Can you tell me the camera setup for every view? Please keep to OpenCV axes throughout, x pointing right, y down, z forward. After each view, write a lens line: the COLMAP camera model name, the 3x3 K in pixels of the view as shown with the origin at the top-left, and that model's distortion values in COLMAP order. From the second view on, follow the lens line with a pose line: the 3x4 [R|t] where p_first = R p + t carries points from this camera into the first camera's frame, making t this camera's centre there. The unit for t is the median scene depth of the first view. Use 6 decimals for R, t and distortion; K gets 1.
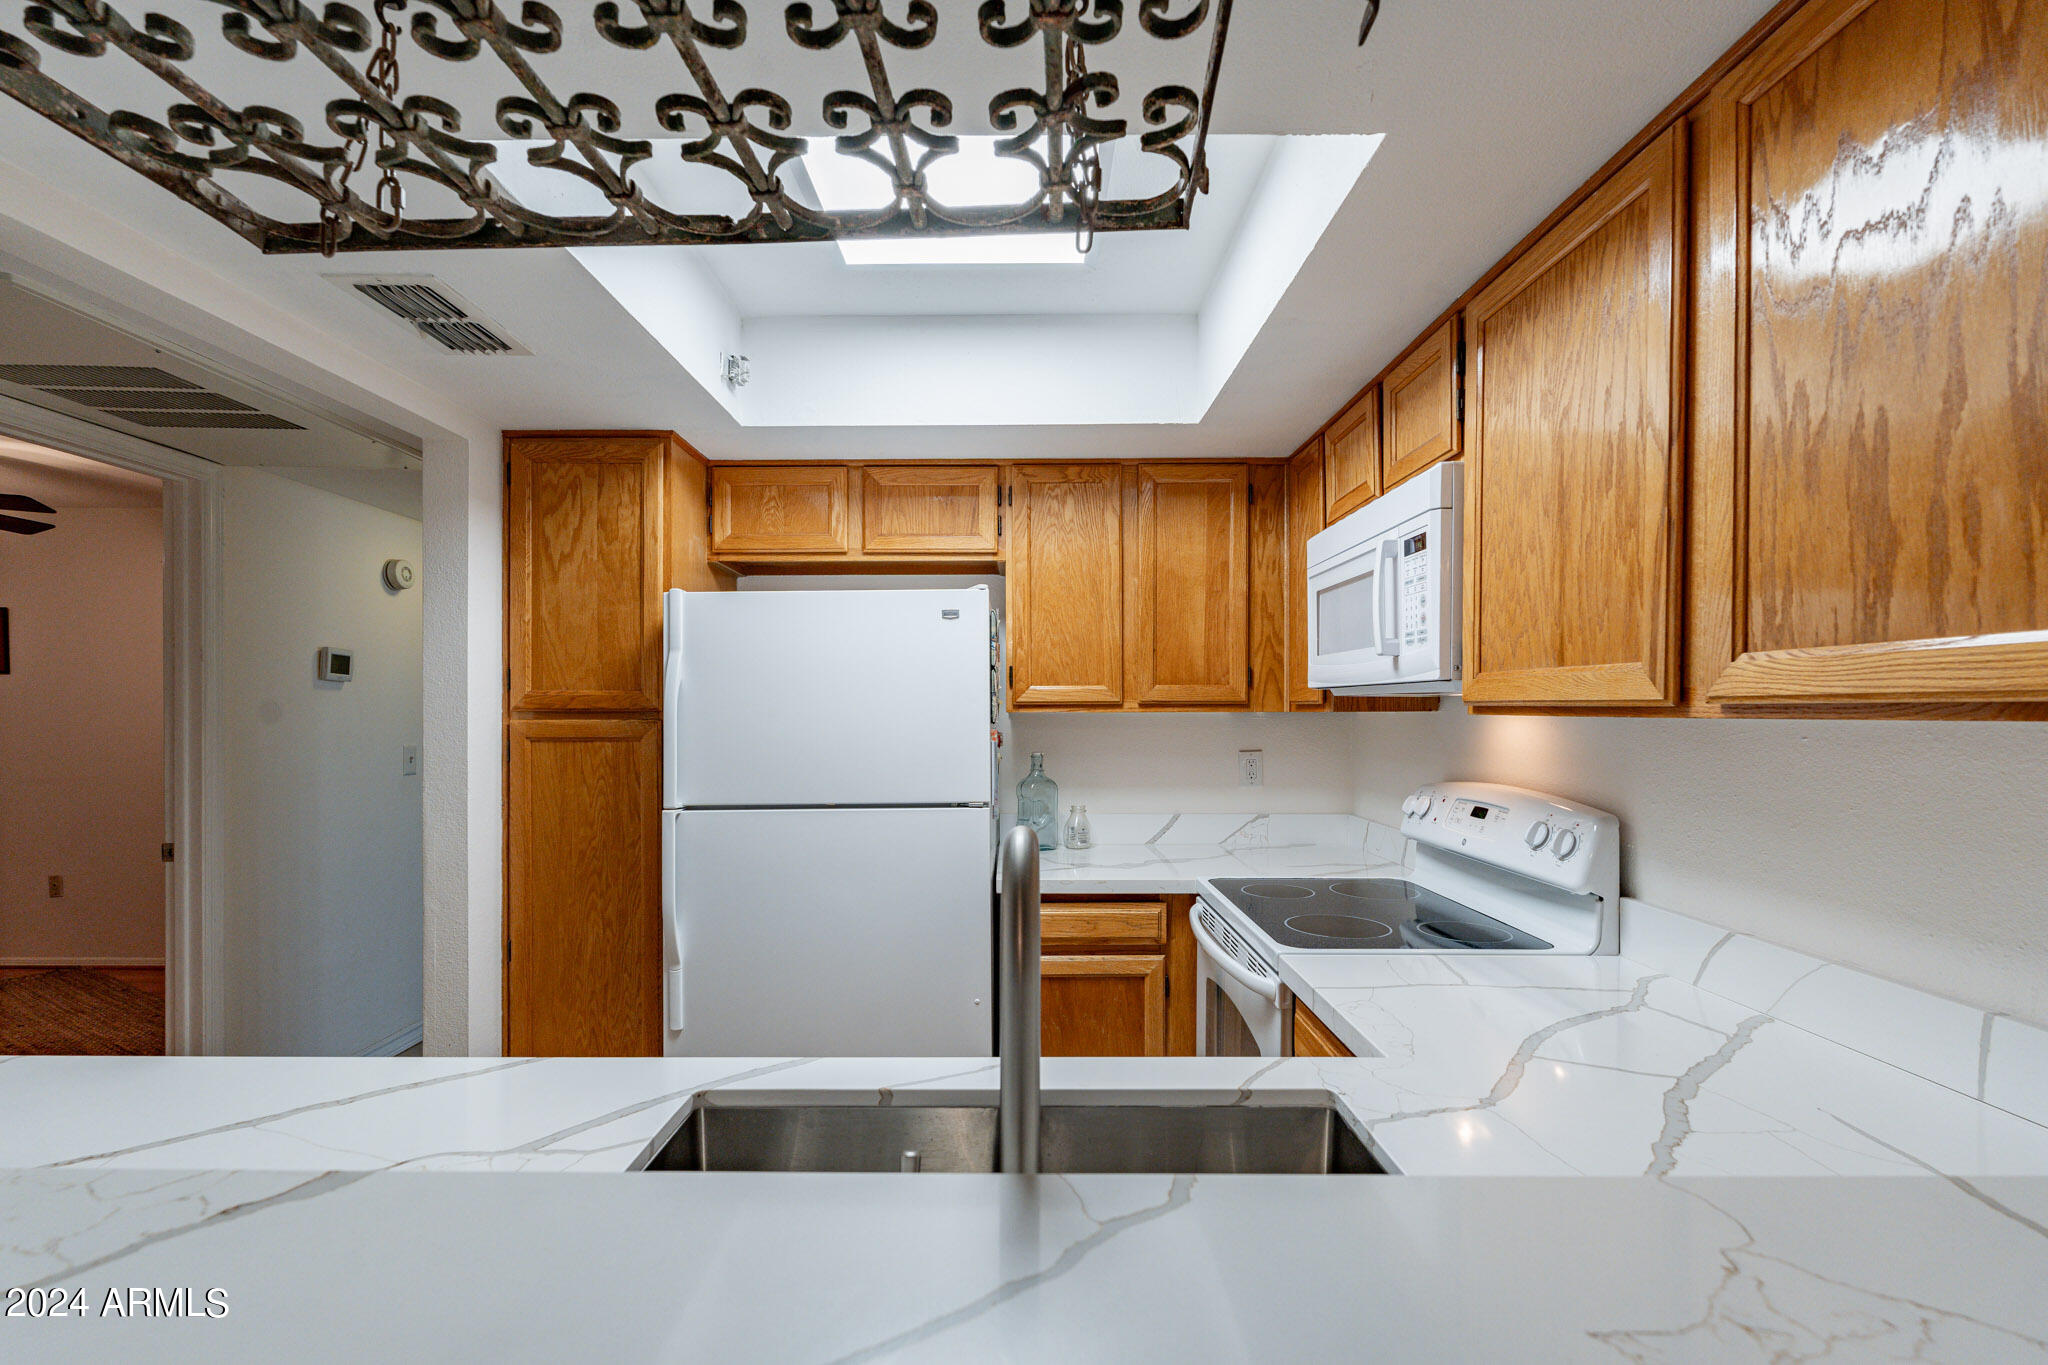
lens RADIAL K [[928.9, 0, 1019.7], [0, 928.9, 708.4], [0, 0, 1]] dist [0.011115, 0.000137]
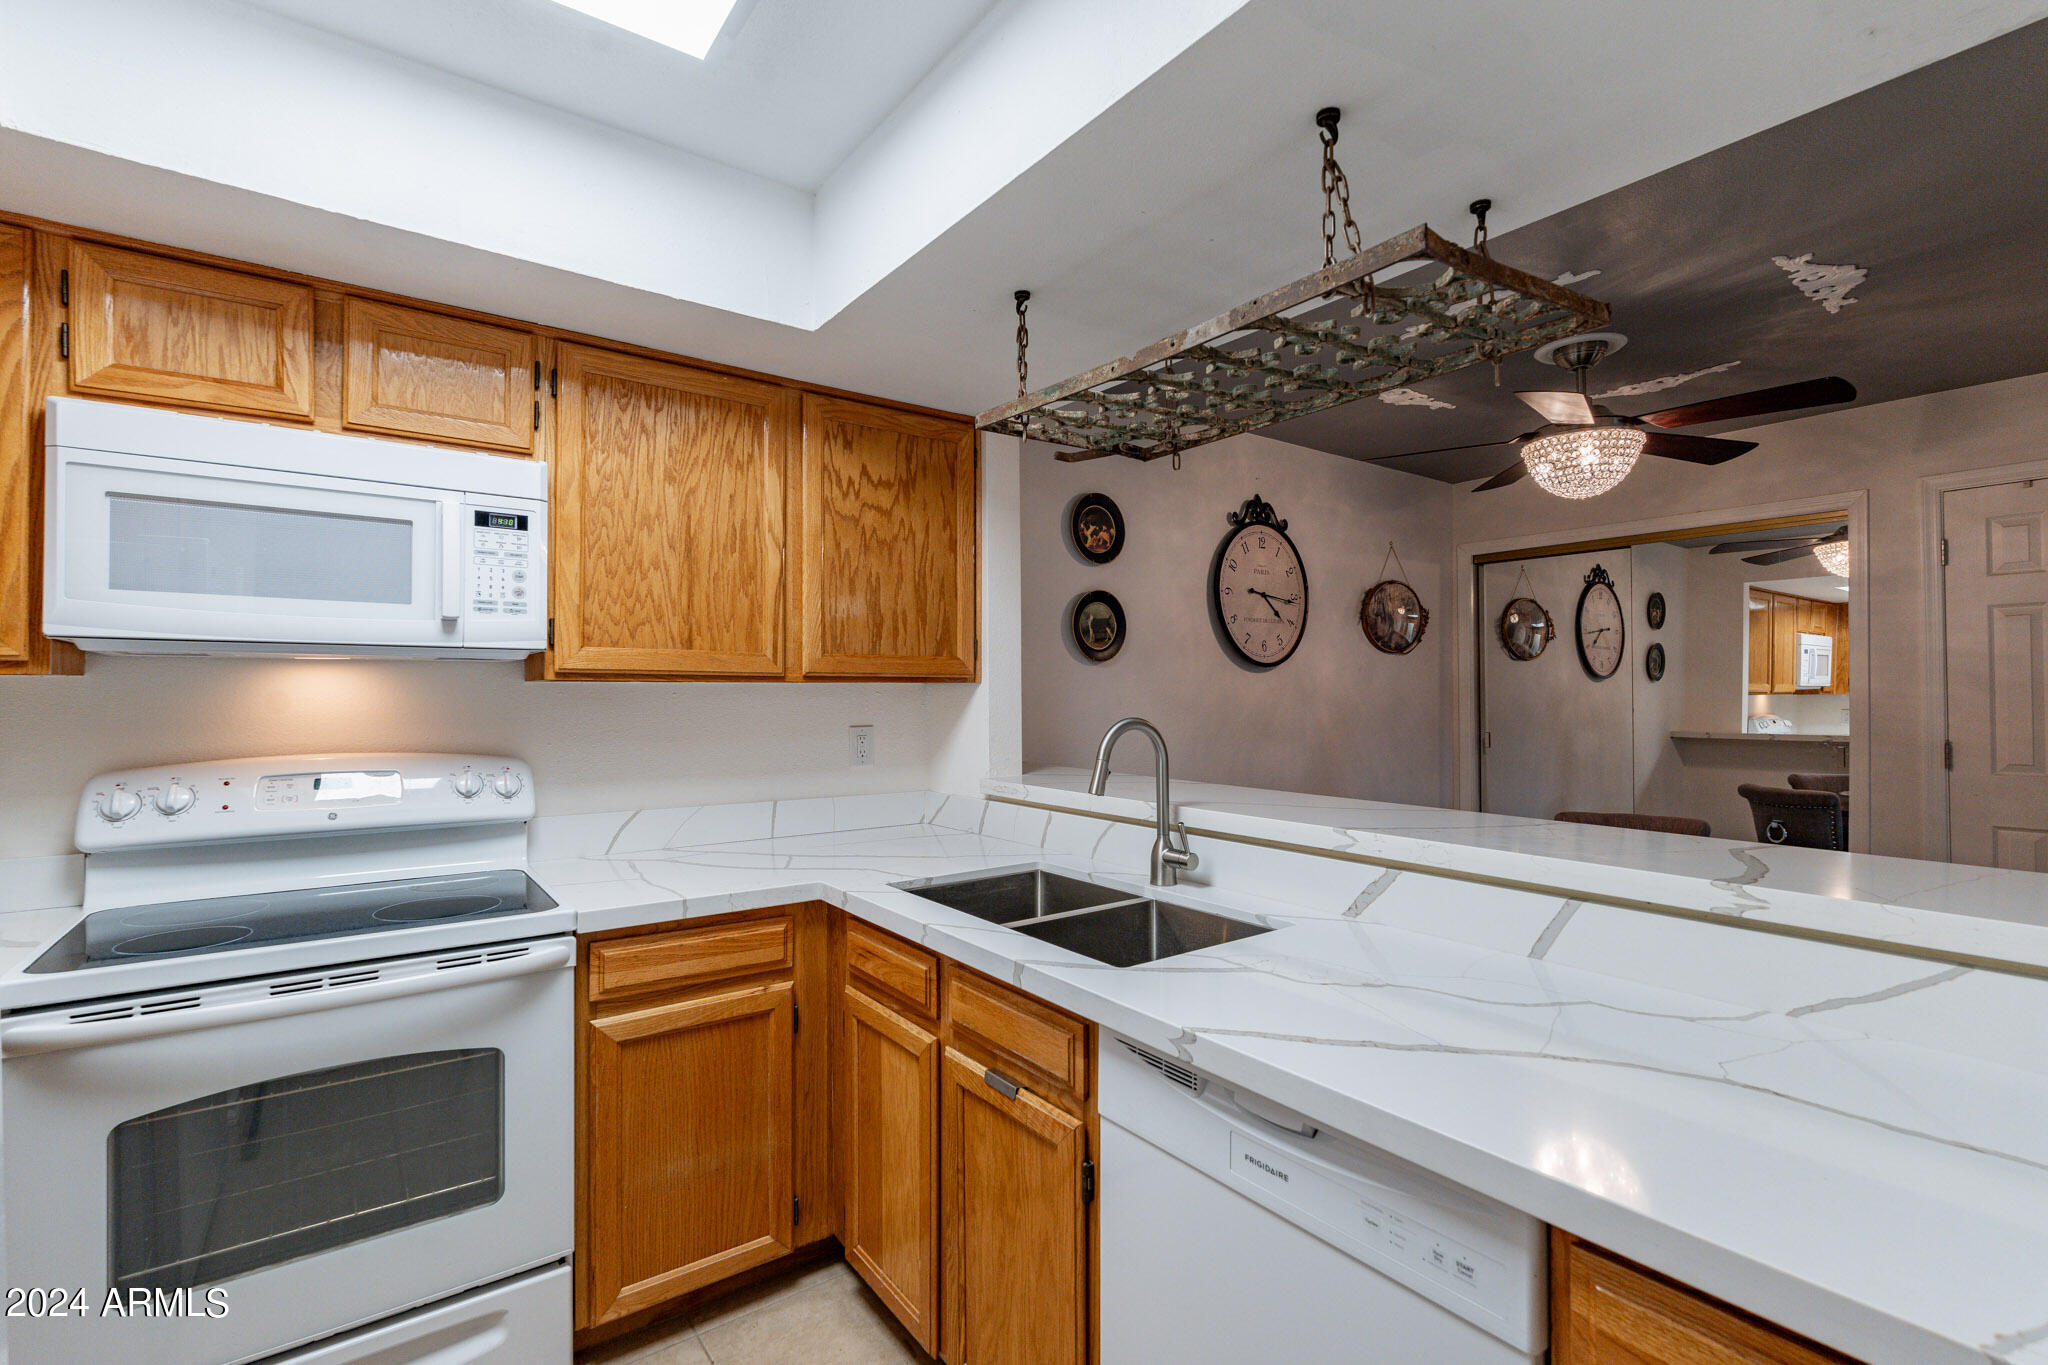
lens RADIAL K [[923.5, 0, 1023.8], [0, 923.5, 692.8], [0, 0, 1]] dist [0.000221, -0.000622]
pose [[-0.598101, 0.004138, 0.801410, -1.191864], [0.000507, 0.999988, -0.004784, 0.042977], [-0.801420, -0.002455, -0.598097, 1.740987]]
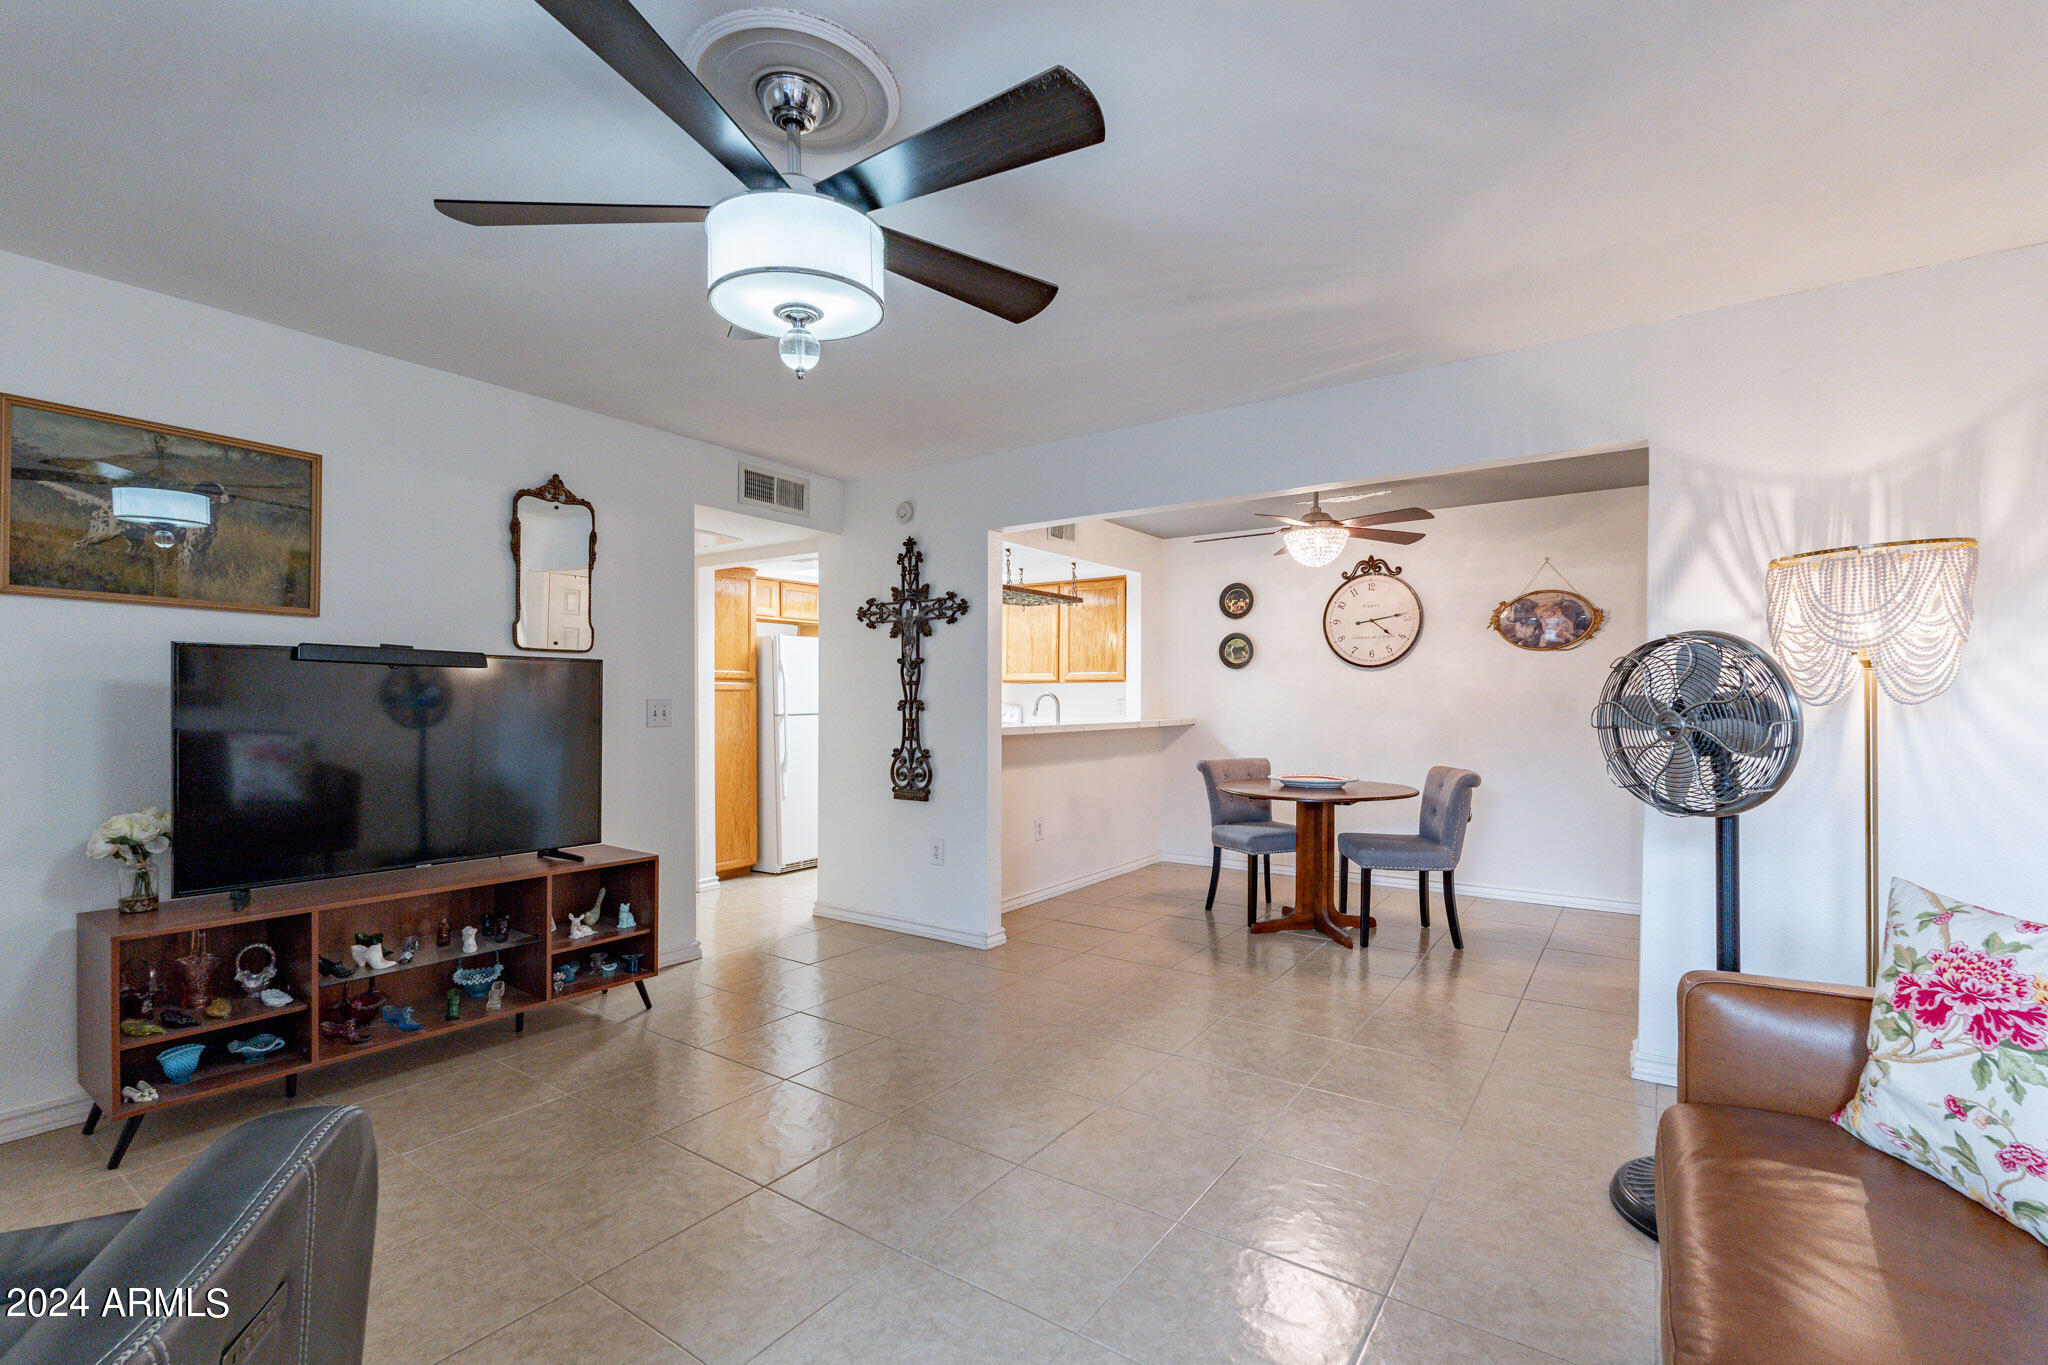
lens RADIAL K [[897.5, 0, 1020.3], [0, 897.5, 695.9], [0, 0, 1]] dist [-0.000384, 0.000020]
pose [[0.571846, 0.009691, 0.820304, -4.192792], [-0.006956, 0.999952, -0.006964, 0.139217], [-0.820332, -0.001724, 0.571885, -2.133322]]
